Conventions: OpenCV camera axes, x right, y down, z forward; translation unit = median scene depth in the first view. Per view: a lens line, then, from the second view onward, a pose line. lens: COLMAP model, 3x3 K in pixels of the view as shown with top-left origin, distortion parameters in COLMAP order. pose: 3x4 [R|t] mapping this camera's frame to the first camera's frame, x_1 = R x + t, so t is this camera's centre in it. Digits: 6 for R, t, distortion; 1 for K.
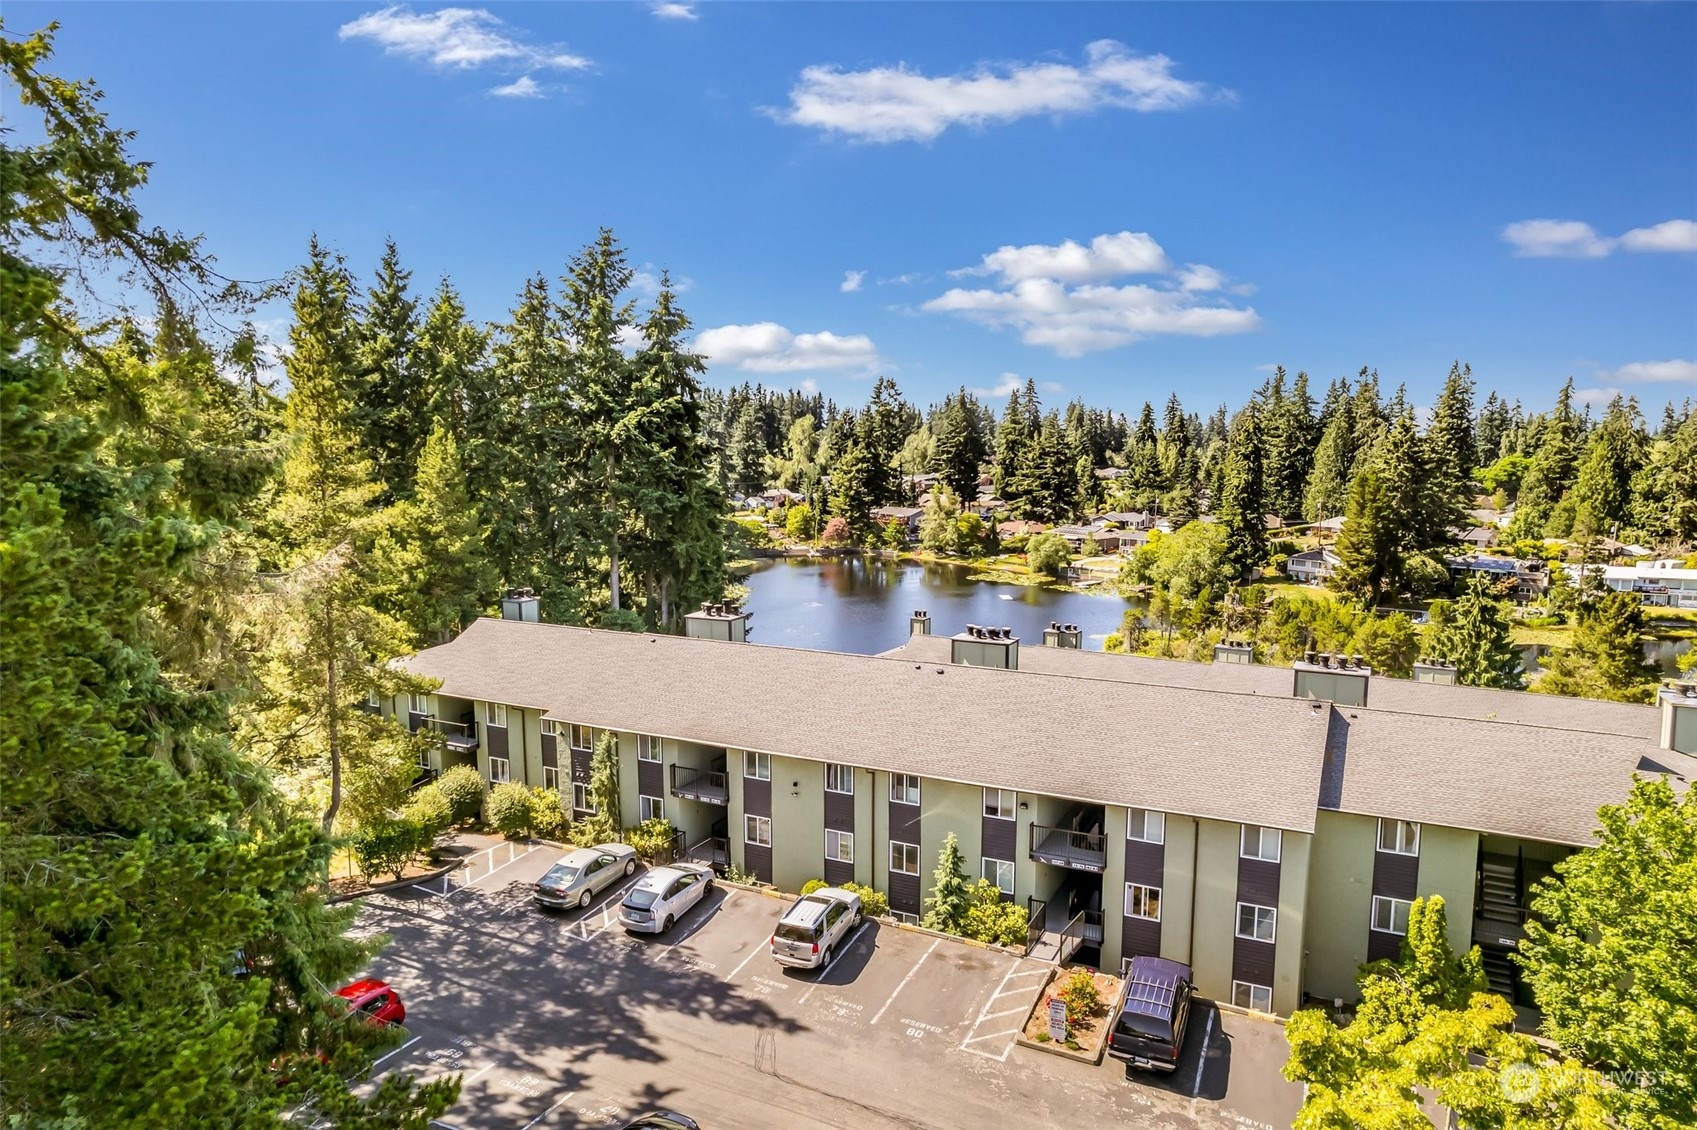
lens RADIAL K [[1098.6, 0, 848.5], [0, 1098.6, 565.0], [0, 0, 1]] dist [-0.066882, 0.085004]
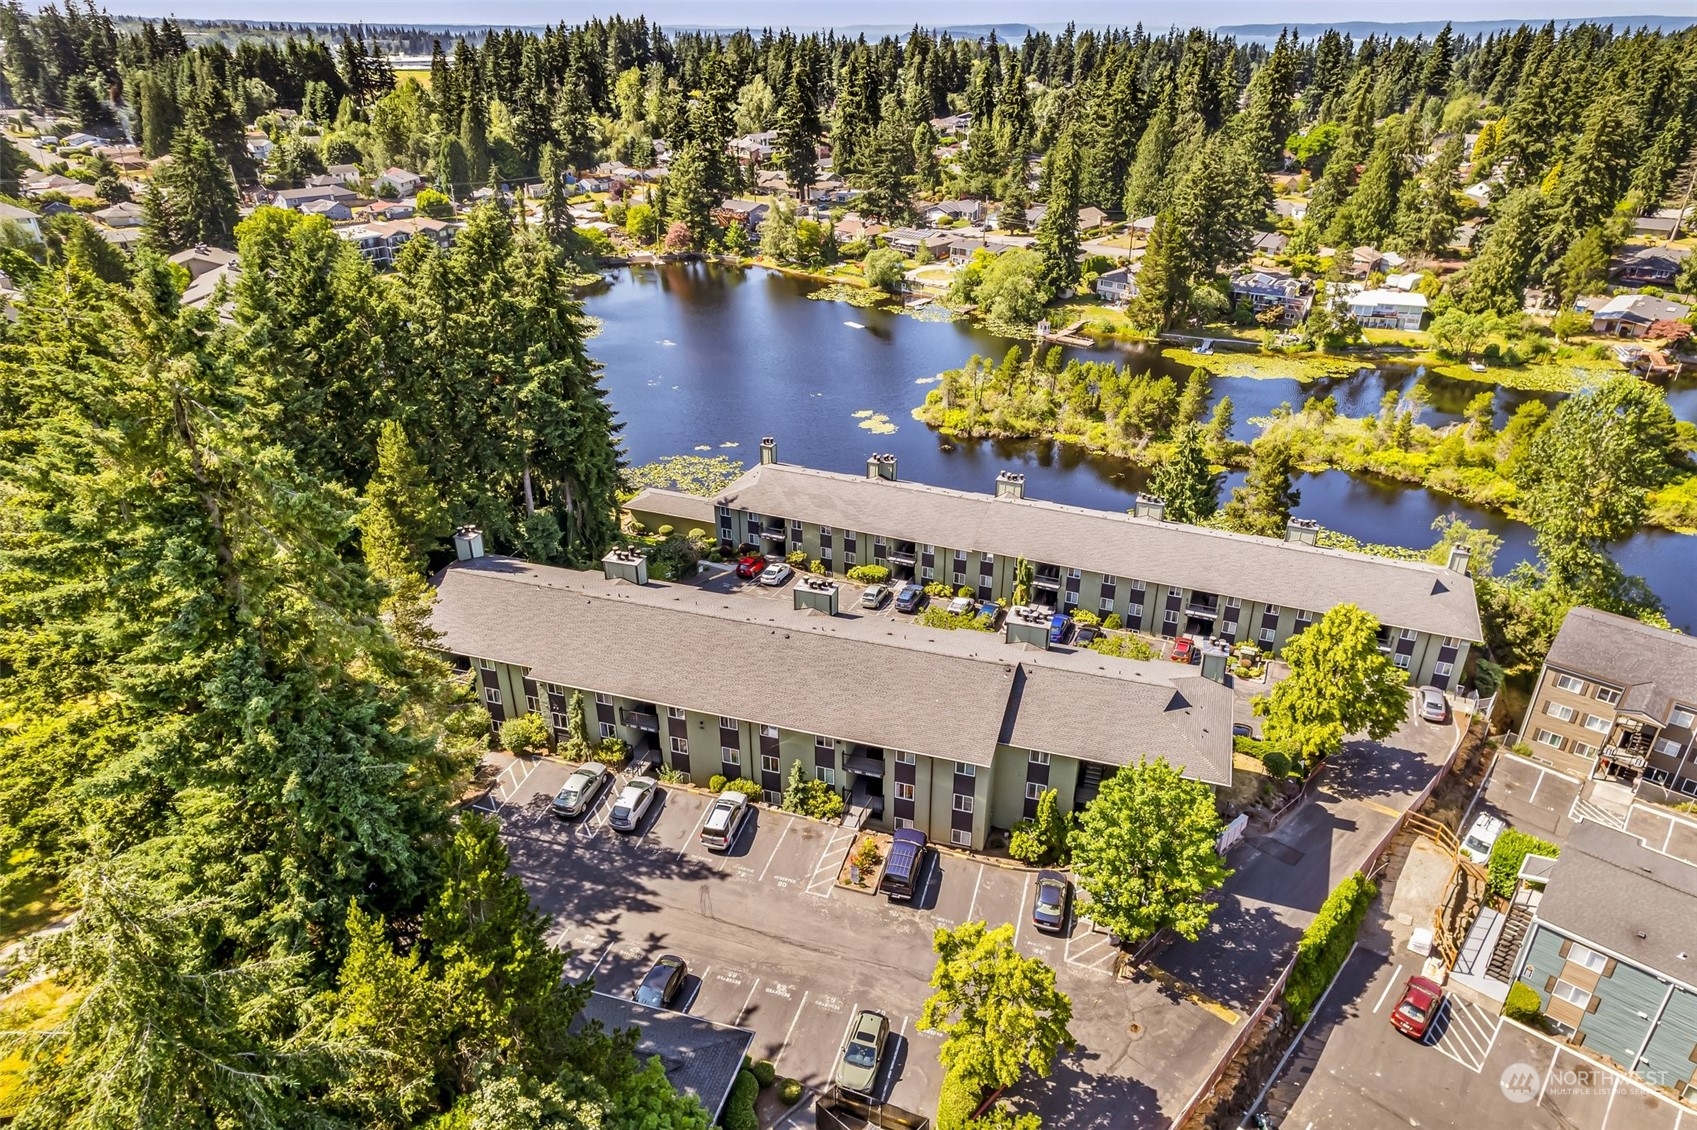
lens RADIAL K [[1098.6, 0, 848.5], [0, 1098.6, 565.0], [0, 0, 1]] dist [-0.066882, 0.085004]
pose [[0.989763, -0.065534, 0.126787, -0.022097], [0.020323, 0.944008, 0.329295, -0.531490], [-0.141268, -0.323348, 0.935676, -0.462960]]
